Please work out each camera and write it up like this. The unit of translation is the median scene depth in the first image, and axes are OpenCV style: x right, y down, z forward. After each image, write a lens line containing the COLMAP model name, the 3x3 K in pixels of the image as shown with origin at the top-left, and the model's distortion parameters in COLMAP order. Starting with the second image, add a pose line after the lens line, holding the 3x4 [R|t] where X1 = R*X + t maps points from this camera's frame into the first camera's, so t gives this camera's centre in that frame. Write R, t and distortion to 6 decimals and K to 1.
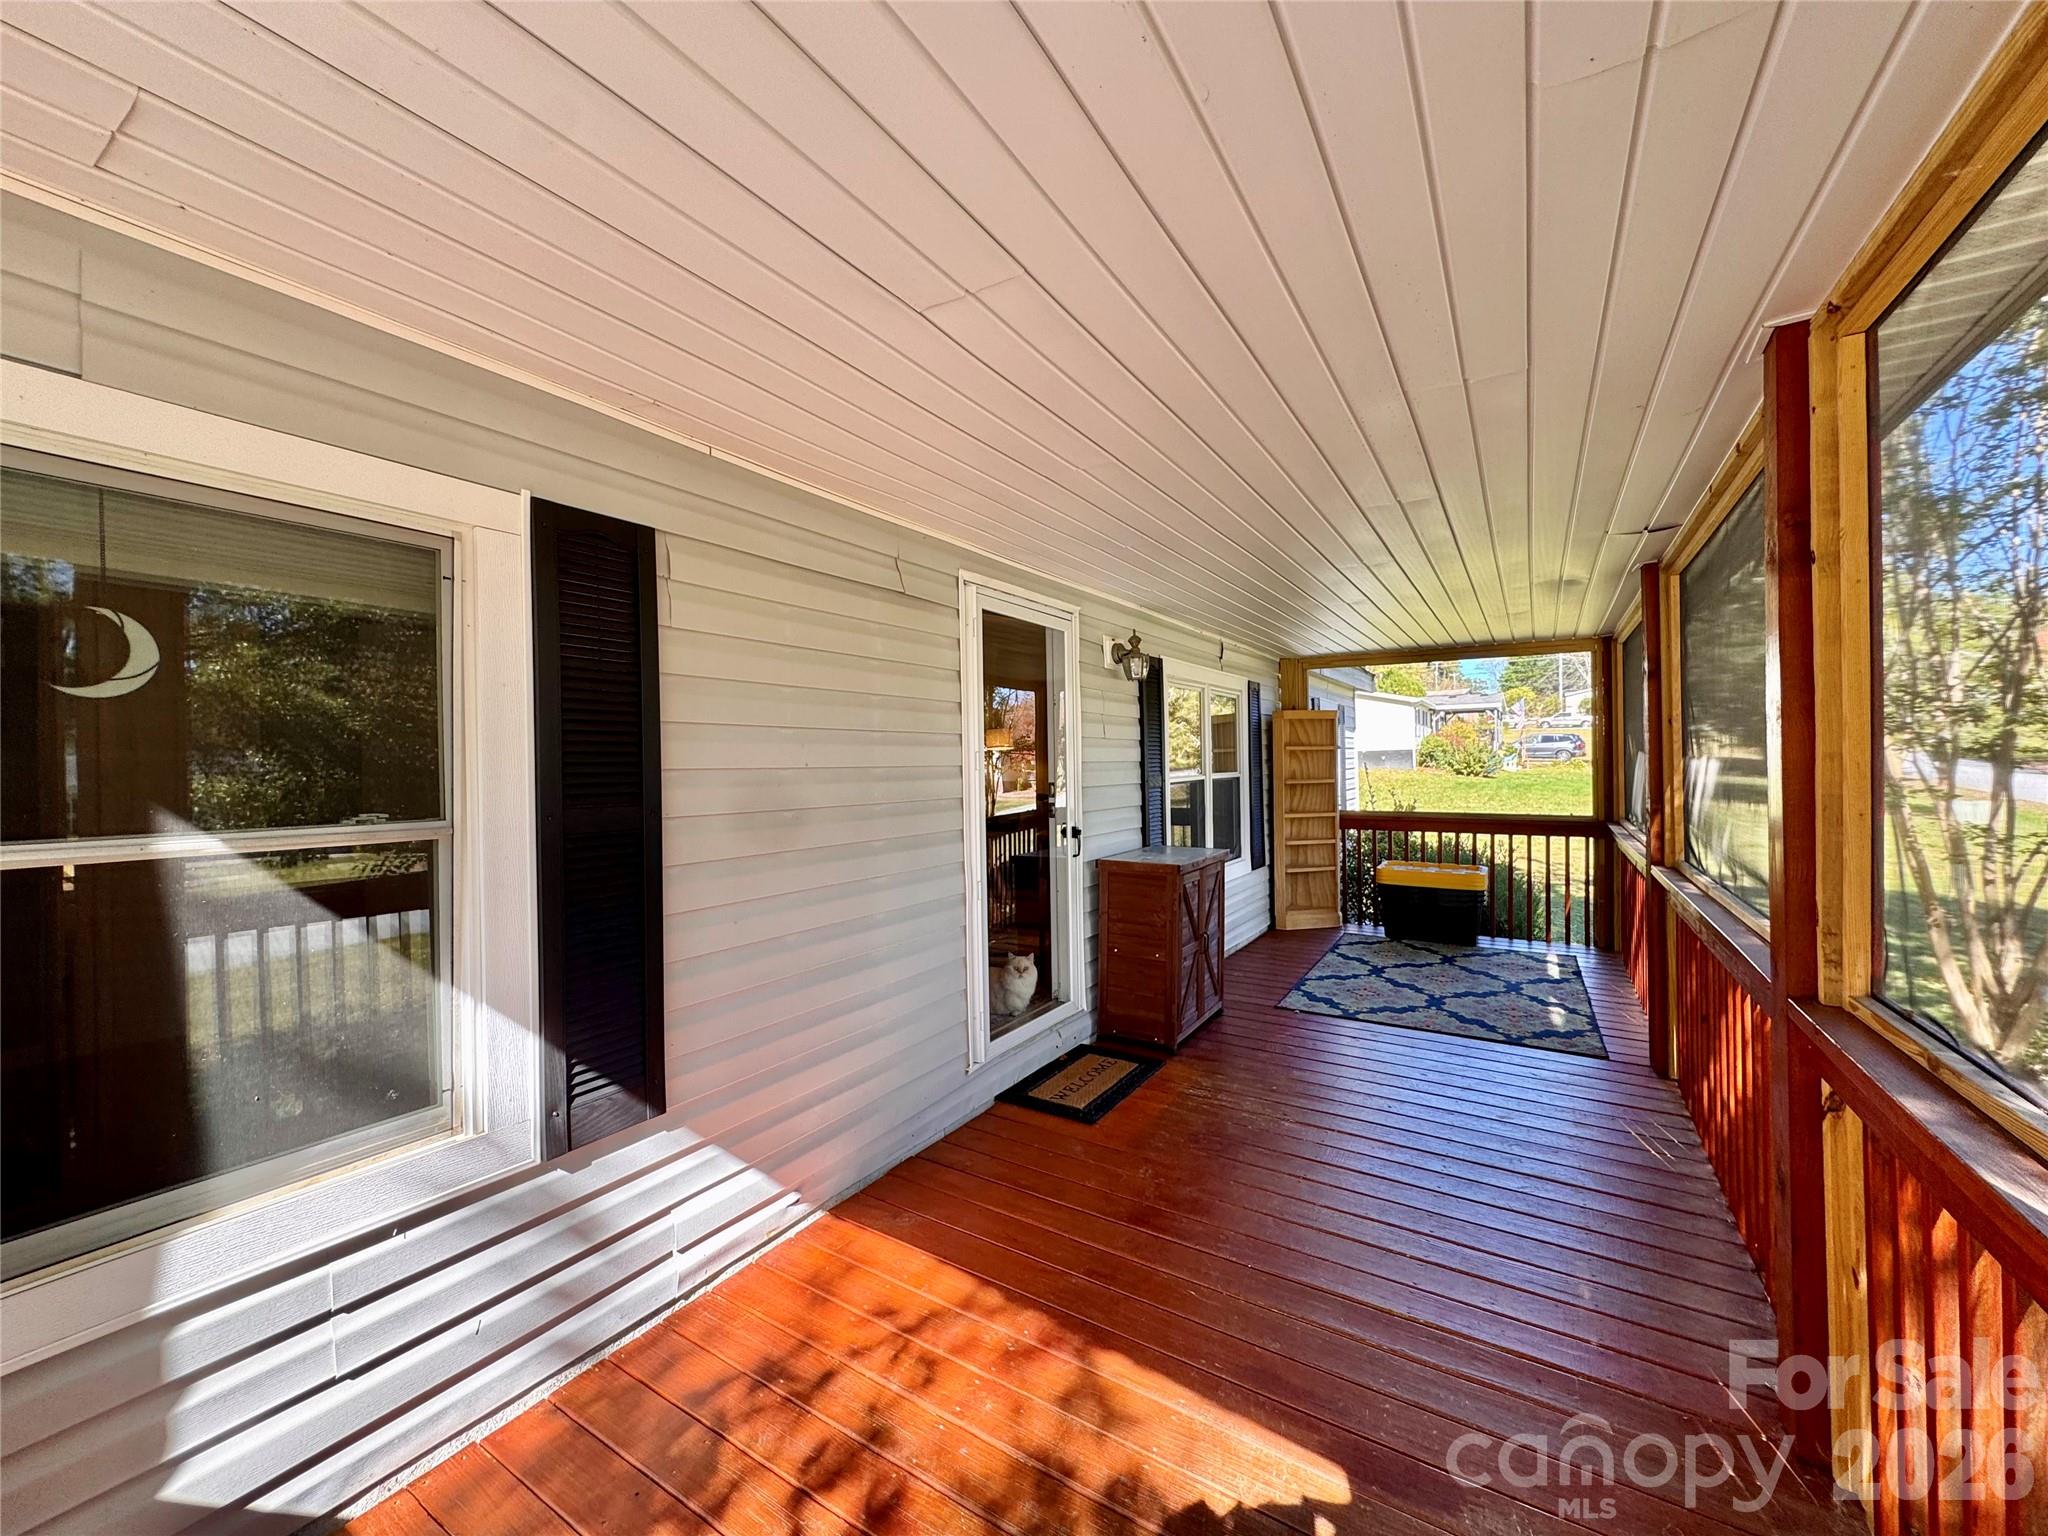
lens RADIAL K [[814.8, 0, 1011.5], [0, 814.8, 760.2], [0, 0, 1]] dist [-0.003769, 0.000403]
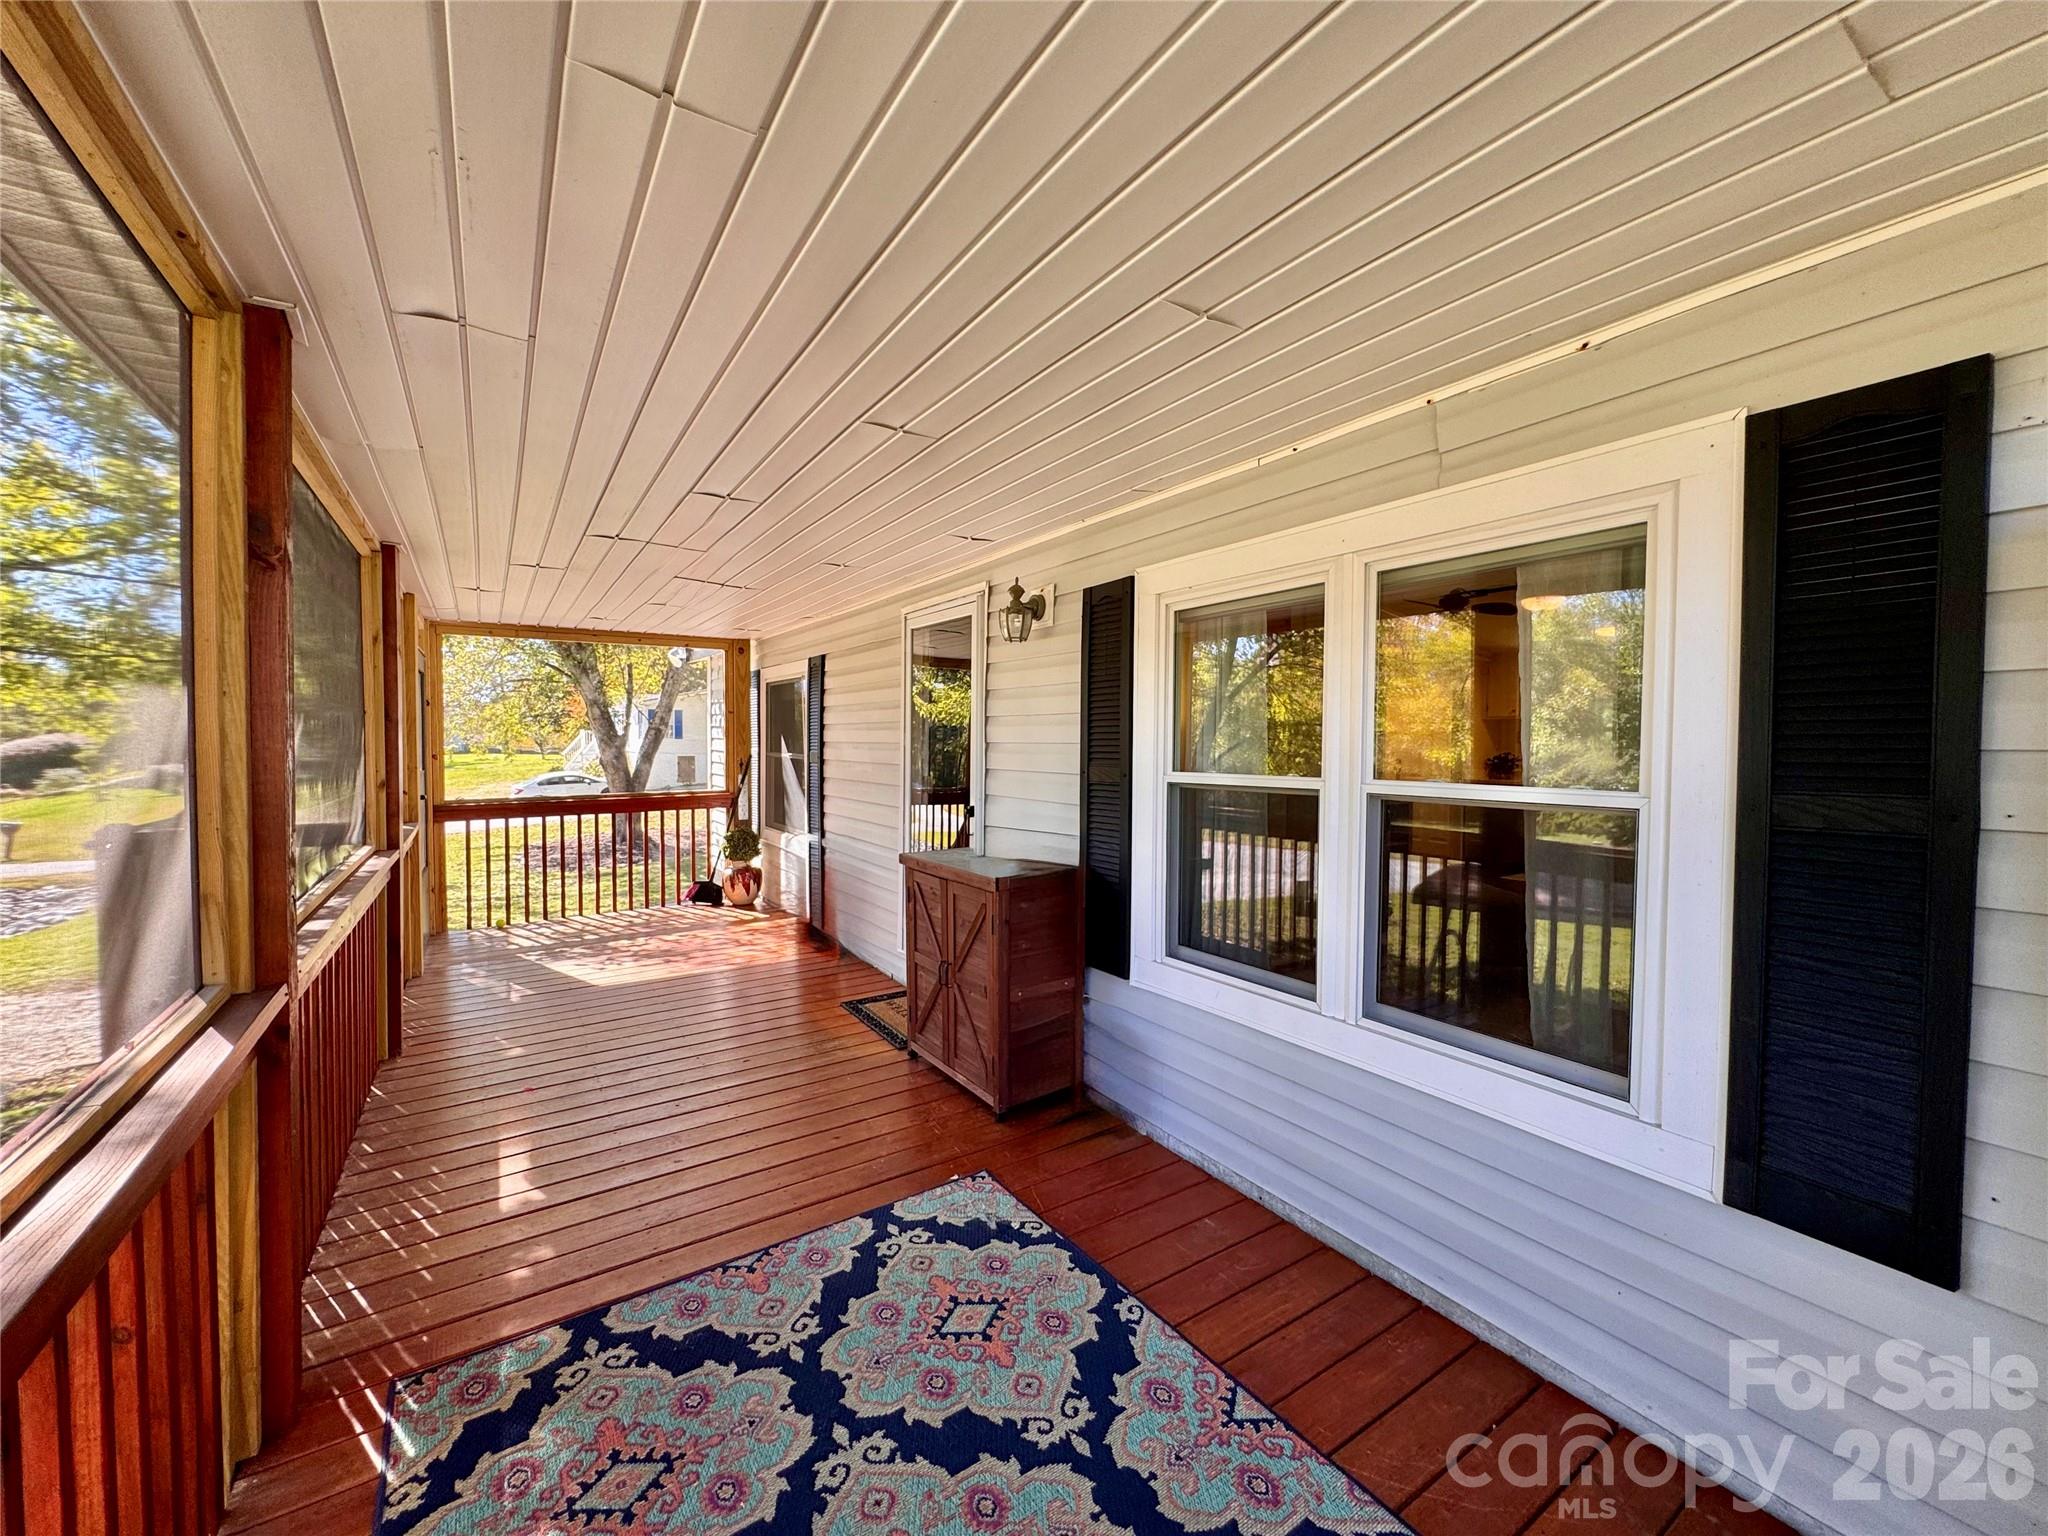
lens RADIAL K [[814.8, 0, 1013.0], [0, 814.8, 761.6], [0, 0, 1]] dist [-0.003769, 0.000403]
pose [[-0.419762, 0.023661, -0.907326, 0.796397], [-0.007140, 0.999543, 0.029370, -0.000148], [0.907606, 0.018807, -0.419401, 1.206693]]
